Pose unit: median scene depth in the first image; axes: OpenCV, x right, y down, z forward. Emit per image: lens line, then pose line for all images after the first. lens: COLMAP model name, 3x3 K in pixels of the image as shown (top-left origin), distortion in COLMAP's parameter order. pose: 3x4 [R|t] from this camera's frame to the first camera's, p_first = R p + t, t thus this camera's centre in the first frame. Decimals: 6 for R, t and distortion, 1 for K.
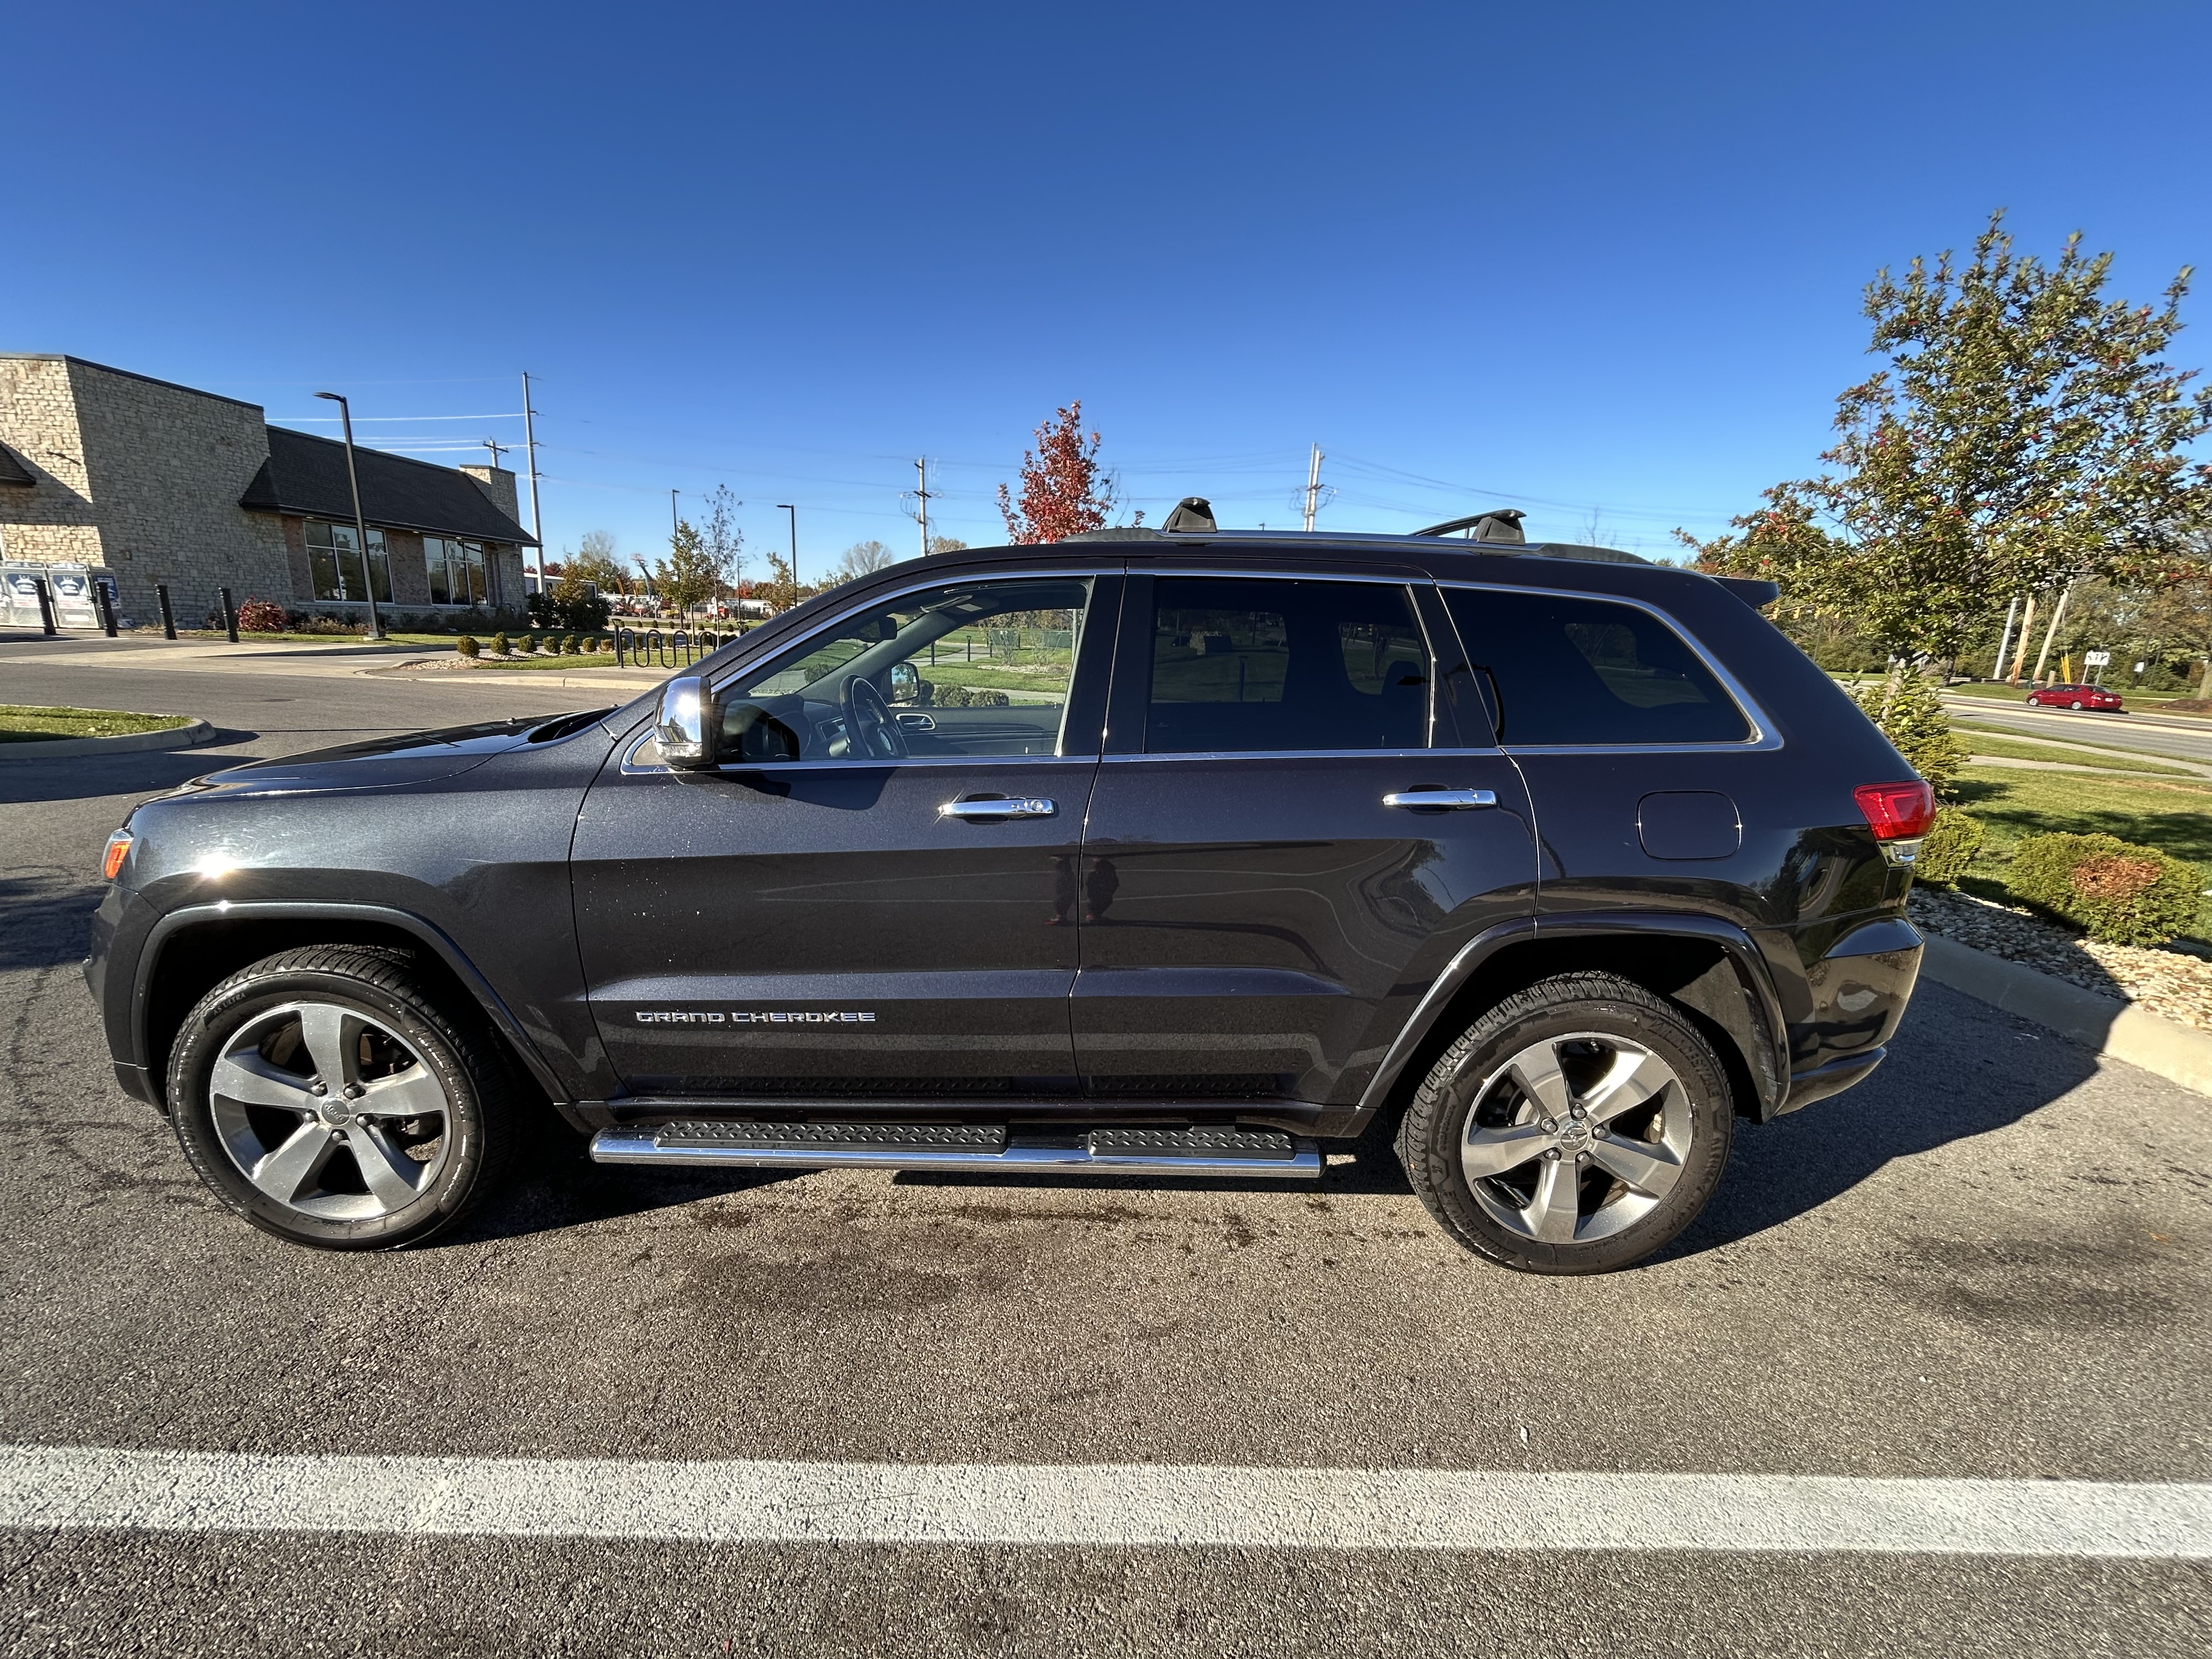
lens RADIAL K [[895.7, 0, 1072.1], [0, 895.7, 830.7], [0, 0, 1]] dist [-0.002919, 0.000836]
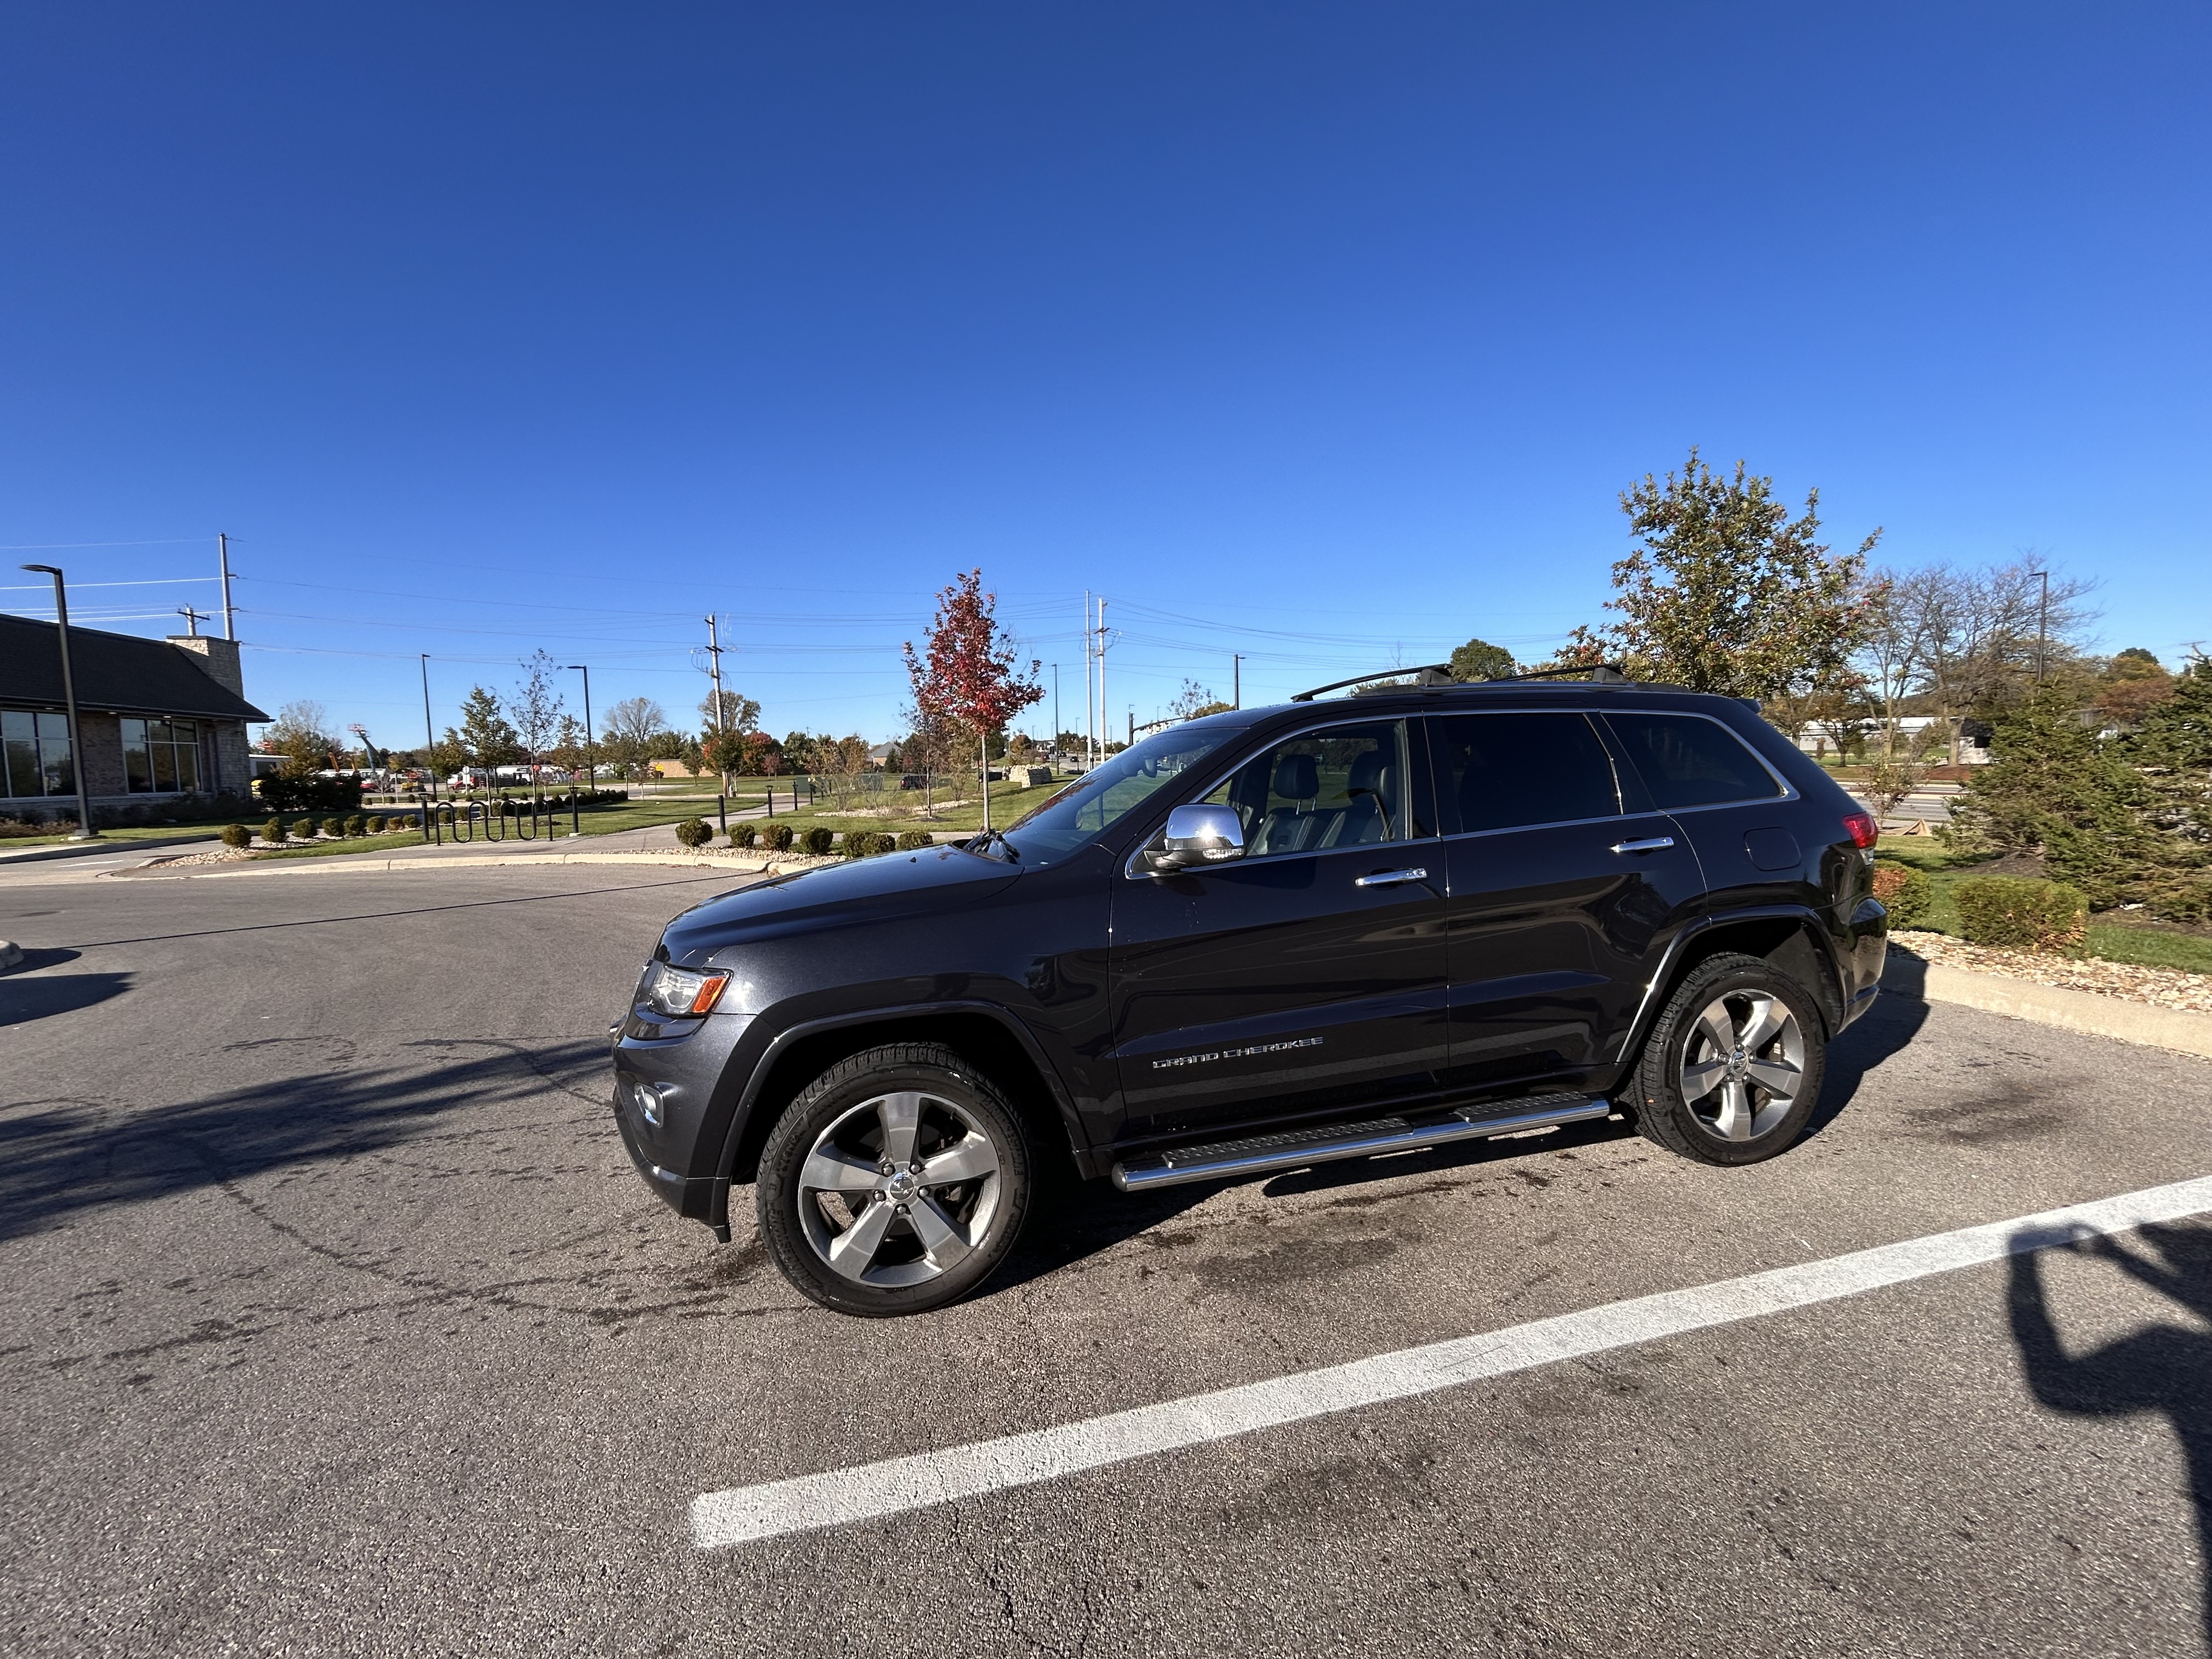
lens RADIAL K [[895.7, 0, 1085.3], [0, 895.7, 828.8], [0, 0, 1]] dist [-0.002919, 0.000836]
pose [[0.970683, -0.081100, 0.226266, -0.645988], [0.114319, 0.983842, -0.137792, 0.028815], [-0.211435, 0.159619, 0.964270, -0.219705]]
